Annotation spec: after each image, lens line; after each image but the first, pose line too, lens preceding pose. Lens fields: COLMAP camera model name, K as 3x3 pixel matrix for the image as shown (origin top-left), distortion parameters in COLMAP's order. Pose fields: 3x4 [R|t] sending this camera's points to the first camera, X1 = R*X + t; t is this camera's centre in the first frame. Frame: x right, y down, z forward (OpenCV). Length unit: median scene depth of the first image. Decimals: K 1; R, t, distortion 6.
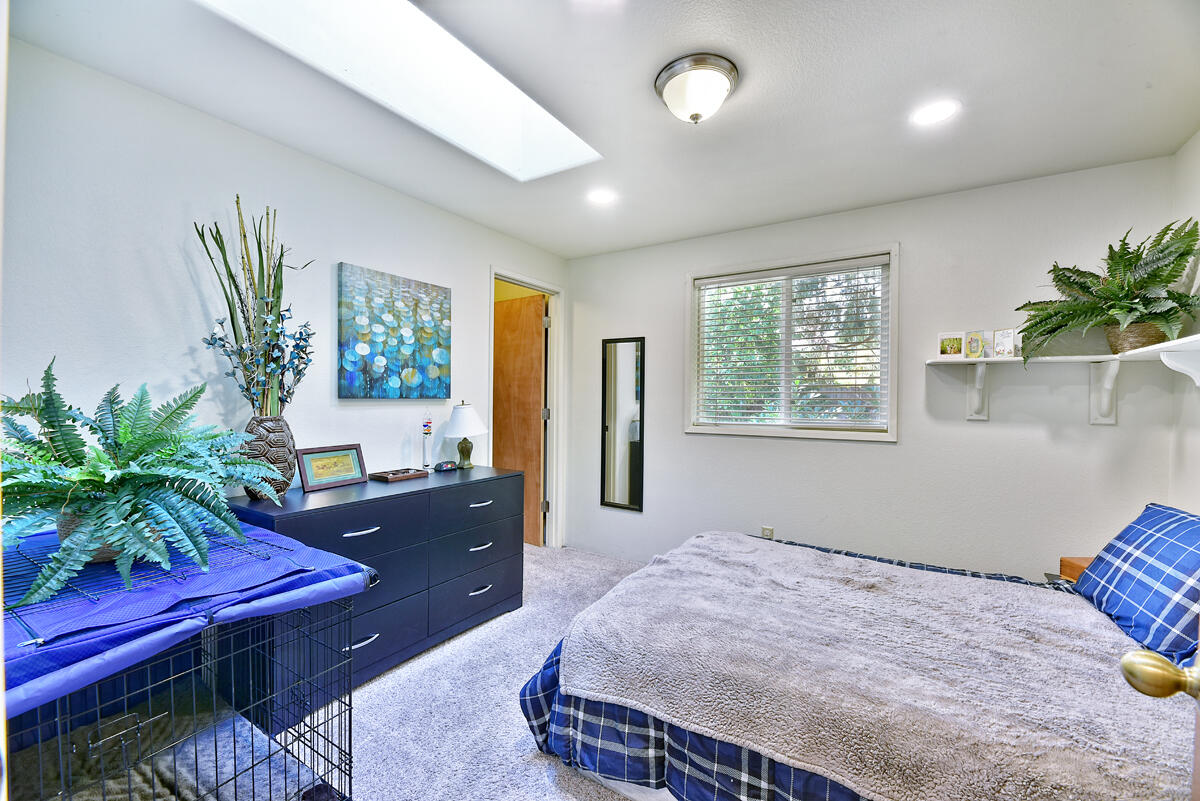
lens RADIAL K [[485.9, 0, 598.8], [0, 485.9, 396.6], [0, 0, 1]] dist [0.003093, -0.004247]
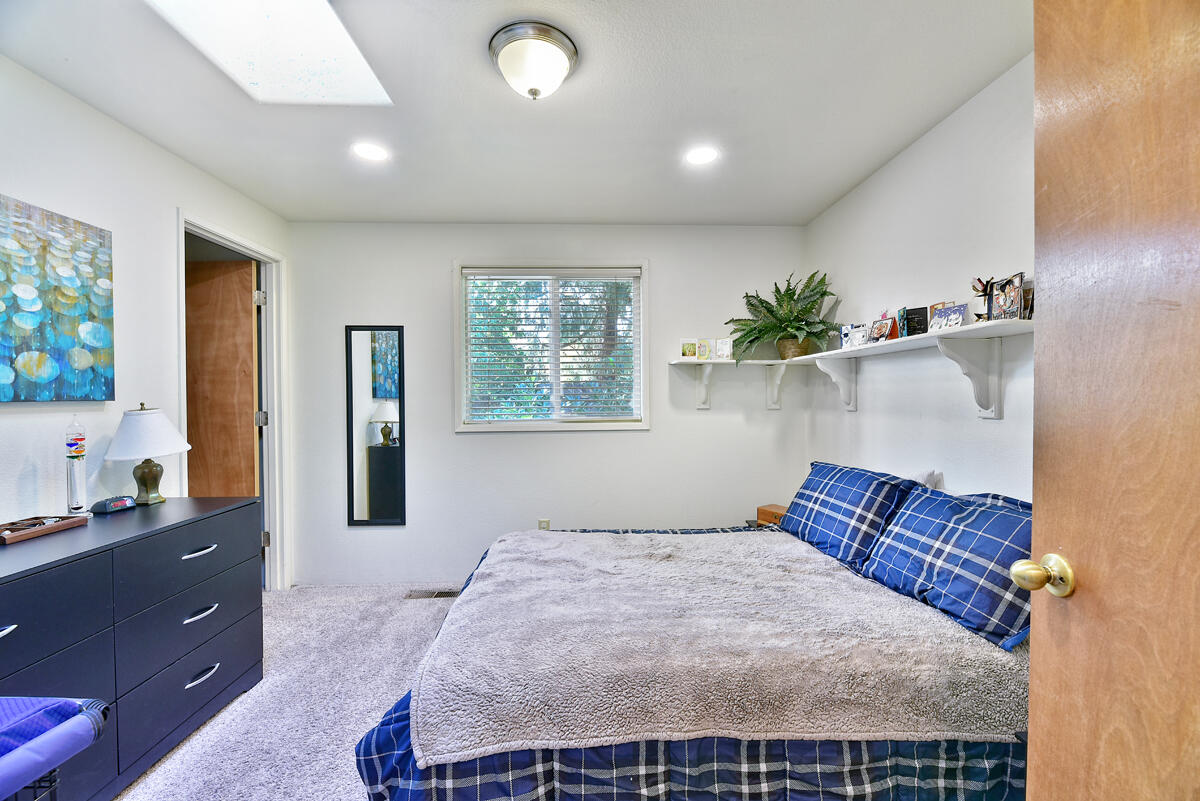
lens RADIAL K [[485.9, 0, 603.4], [0, 485.9, 397.1], [0, 0, 1]] dist [0.003093, -0.004247]
pose [[0.824103, -0.016332, 0.566205, -0.193315], [0.011997, 0.999863, 0.011378, -0.000234], [-0.566313, -0.002584, 0.824186, 0.131232]]
